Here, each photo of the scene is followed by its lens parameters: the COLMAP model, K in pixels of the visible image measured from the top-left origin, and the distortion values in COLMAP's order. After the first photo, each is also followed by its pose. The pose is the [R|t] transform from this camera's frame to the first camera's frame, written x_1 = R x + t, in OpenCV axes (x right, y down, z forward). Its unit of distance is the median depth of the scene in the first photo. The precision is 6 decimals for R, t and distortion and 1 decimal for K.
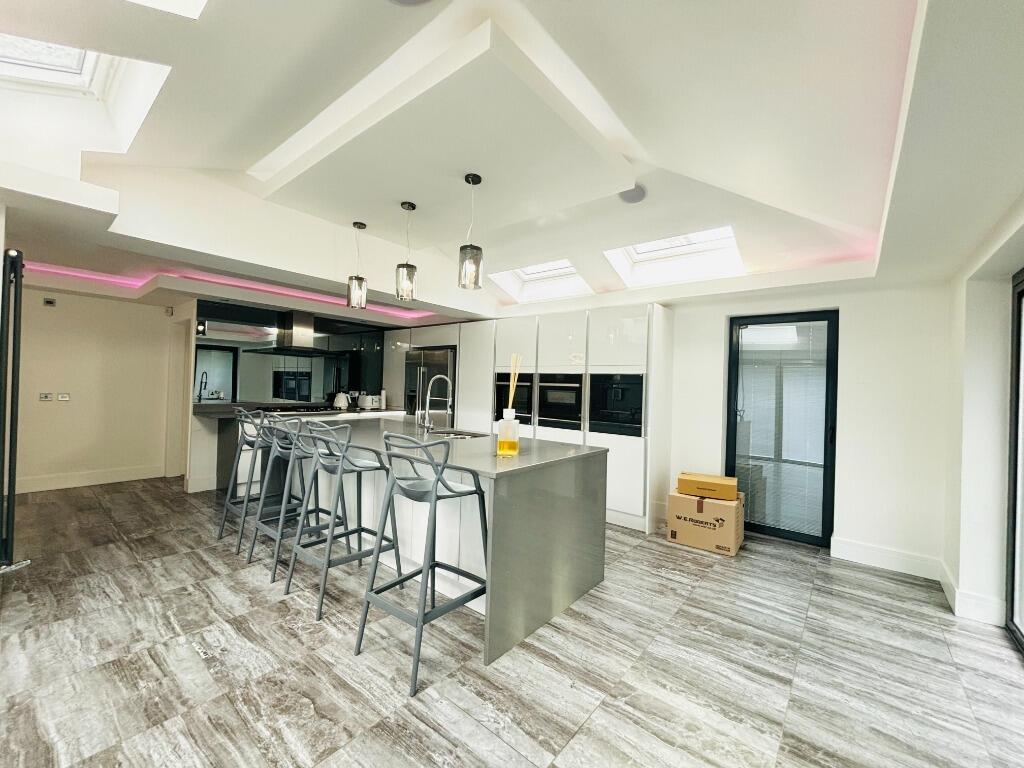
lens RADIAL K [[411.7, 0, 513.7], [0, 411.7, 382.4], [0, 0, 1]] dist [0.001534, -0.000537]
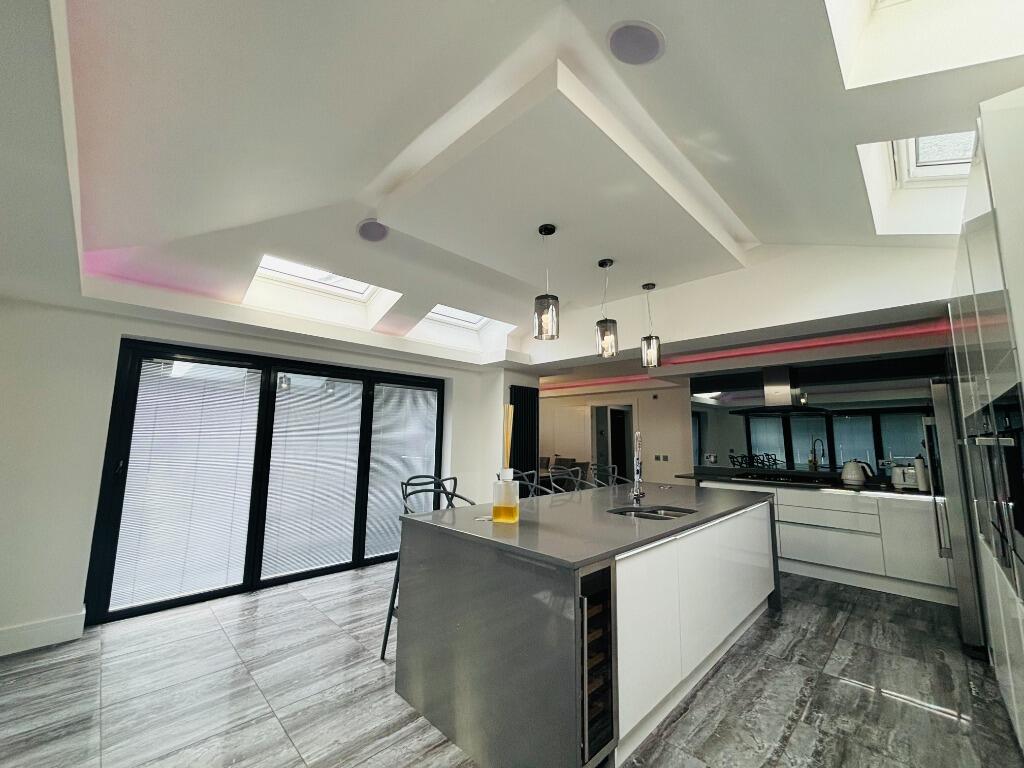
lens RADIAL K [[411.7, 0, 513.7], [0, 411.7, 382.4], [0, 0, 1]] dist [0.001534, -0.000537]
pose [[-0.096579, -0.167438, -0.981141, 0.771664], [-0.006585, 0.985835, -0.167591, 0.029042], [0.995304, -0.009725, -0.096313, 0.965861]]
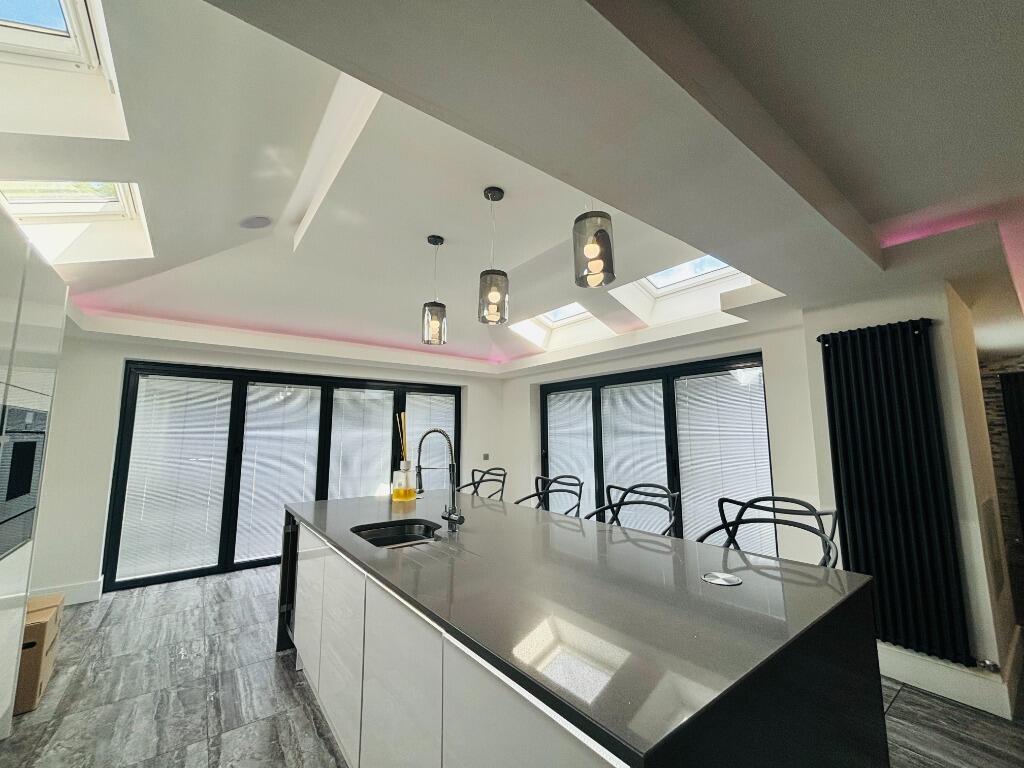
lens RADIAL K [[413.1, 0, 515.0], [0, 413.1, 385.0], [0, 0, 1]] dist [0.001808, 0.000417]
pose [[-0.973026, -0.002318, 0.230683, -0.503058], [-0.030390, 0.992523, -0.118212, -0.015788], [-0.228684, -0.122034, -0.965822, 1.820191]]
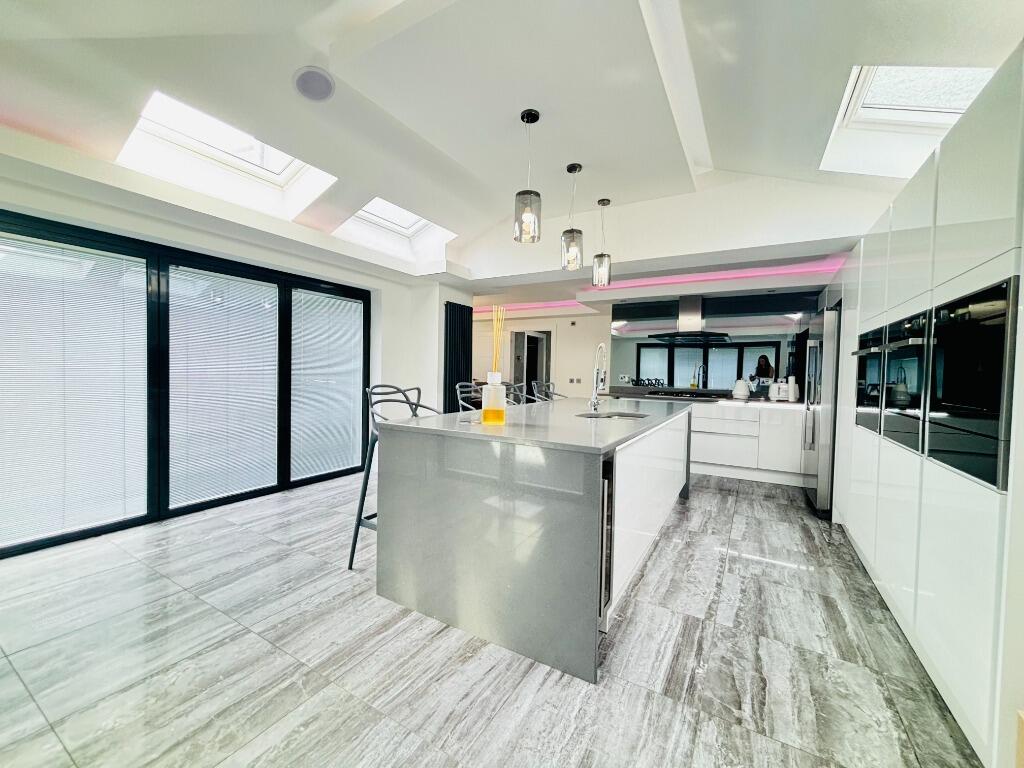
lens RADIAL K [[413.5, 0, 515.1], [0, 413.5, 381.9], [0, 0, 1]] dist [-0.006210, 0.000681]
pose [[0.160648, -0.003149, -0.987007, 0.735454], [-0.008406, 0.999954, -0.004559, 0.079239], [0.986976, 0.009029, 0.160615, 0.794866]]
